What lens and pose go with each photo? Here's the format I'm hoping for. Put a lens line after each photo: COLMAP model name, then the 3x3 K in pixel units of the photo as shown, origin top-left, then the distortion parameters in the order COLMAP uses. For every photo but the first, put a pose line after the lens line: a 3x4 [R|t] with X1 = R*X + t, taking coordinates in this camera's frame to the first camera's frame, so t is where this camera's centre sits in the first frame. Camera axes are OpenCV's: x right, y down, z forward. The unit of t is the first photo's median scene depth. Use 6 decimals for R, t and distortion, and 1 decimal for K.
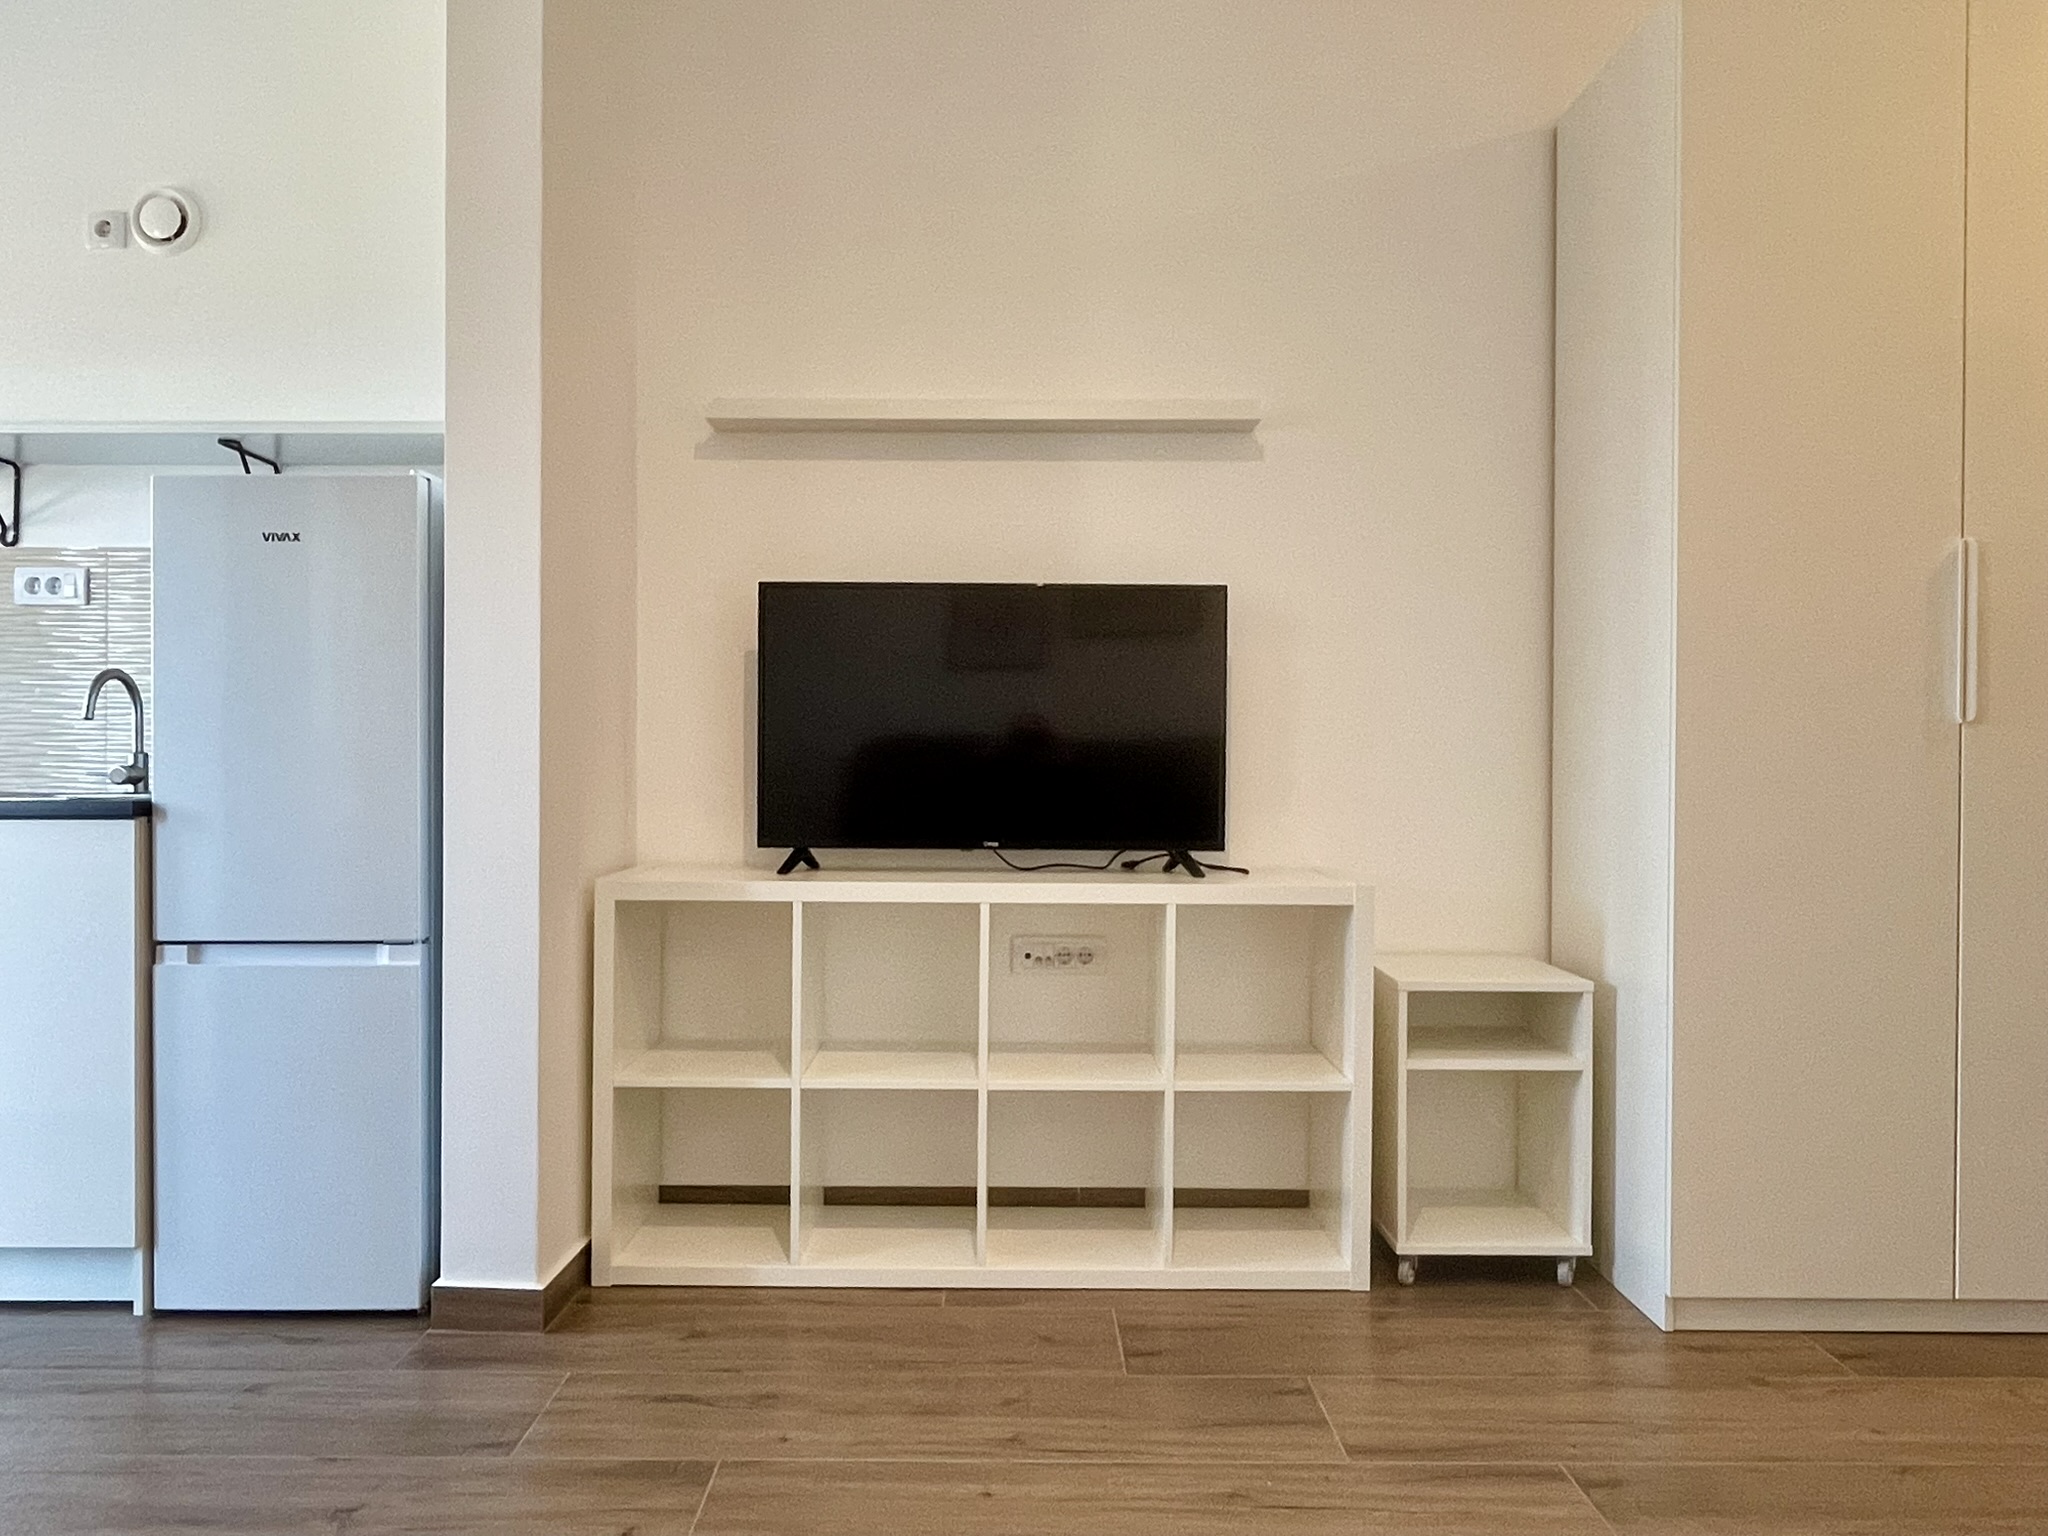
lens RADIAL K [[1541.1, 0, 1021.4], [0, 1541.1, 755.5], [0, 0, 1]] dist [-0.003538, -0.004725]
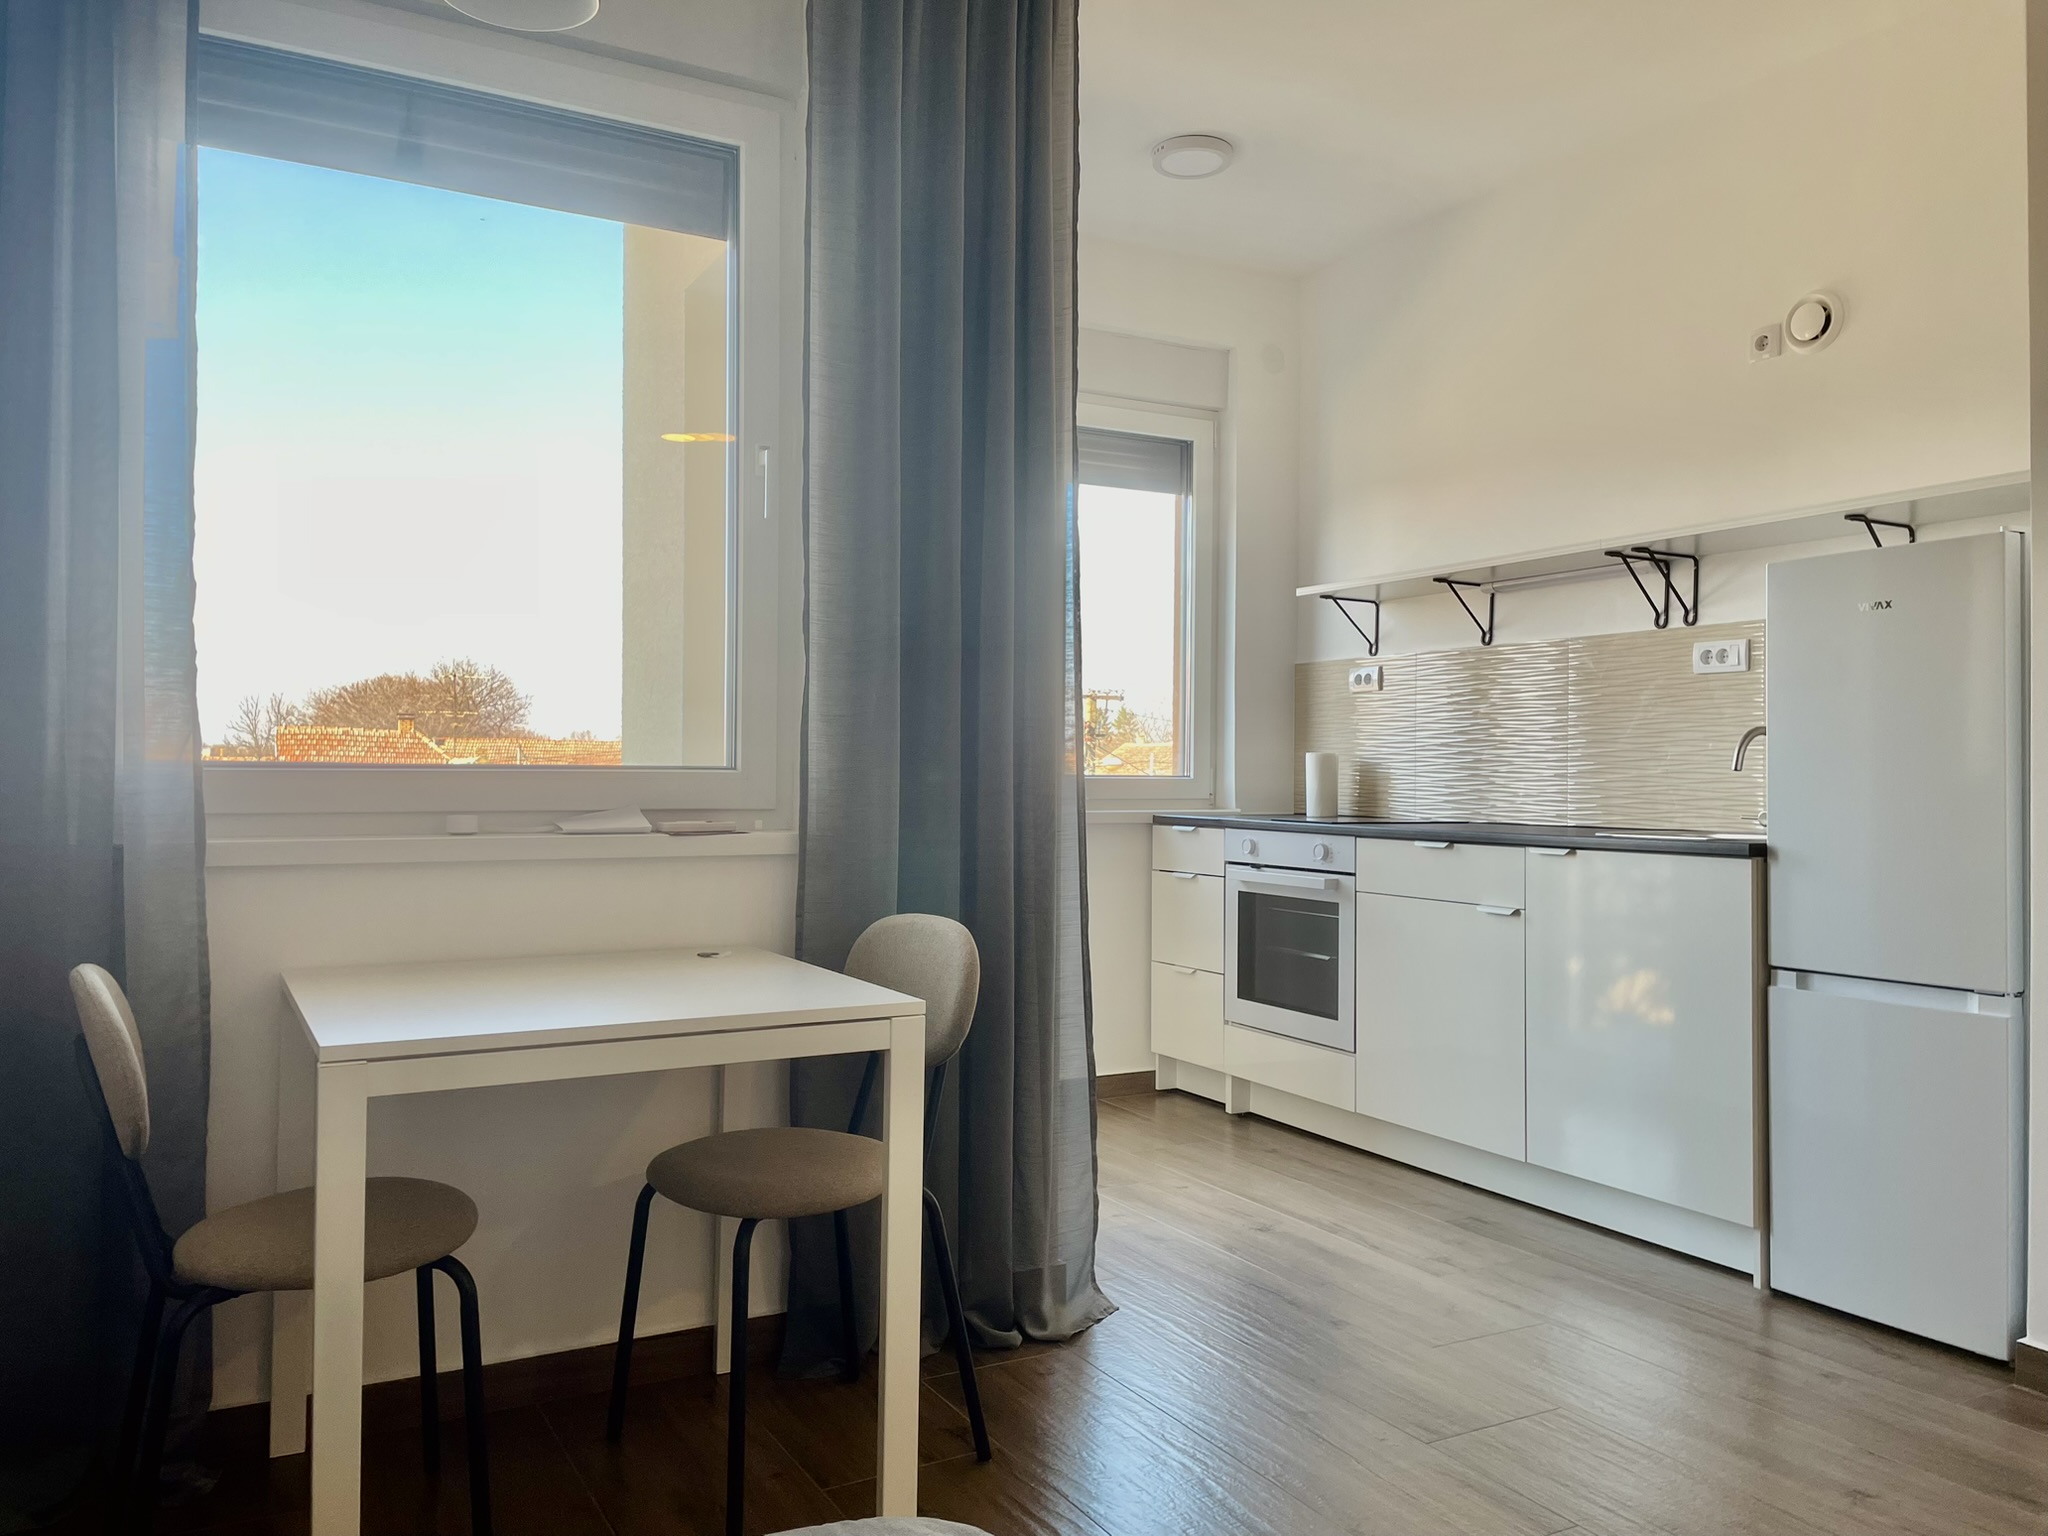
lens RADIAL K [[1529.2, 0, 1024.0], [0, 1529.2, 768.0], [0, 0, 1]] dist [0.000669, -0.002137]
pose [[0.492441, -0.003008, -0.870341, 0.156137], [-0.008640, 0.999928, -0.008345, -0.012650], [0.870303, 0.011630, 0.492380, -0.051023]]
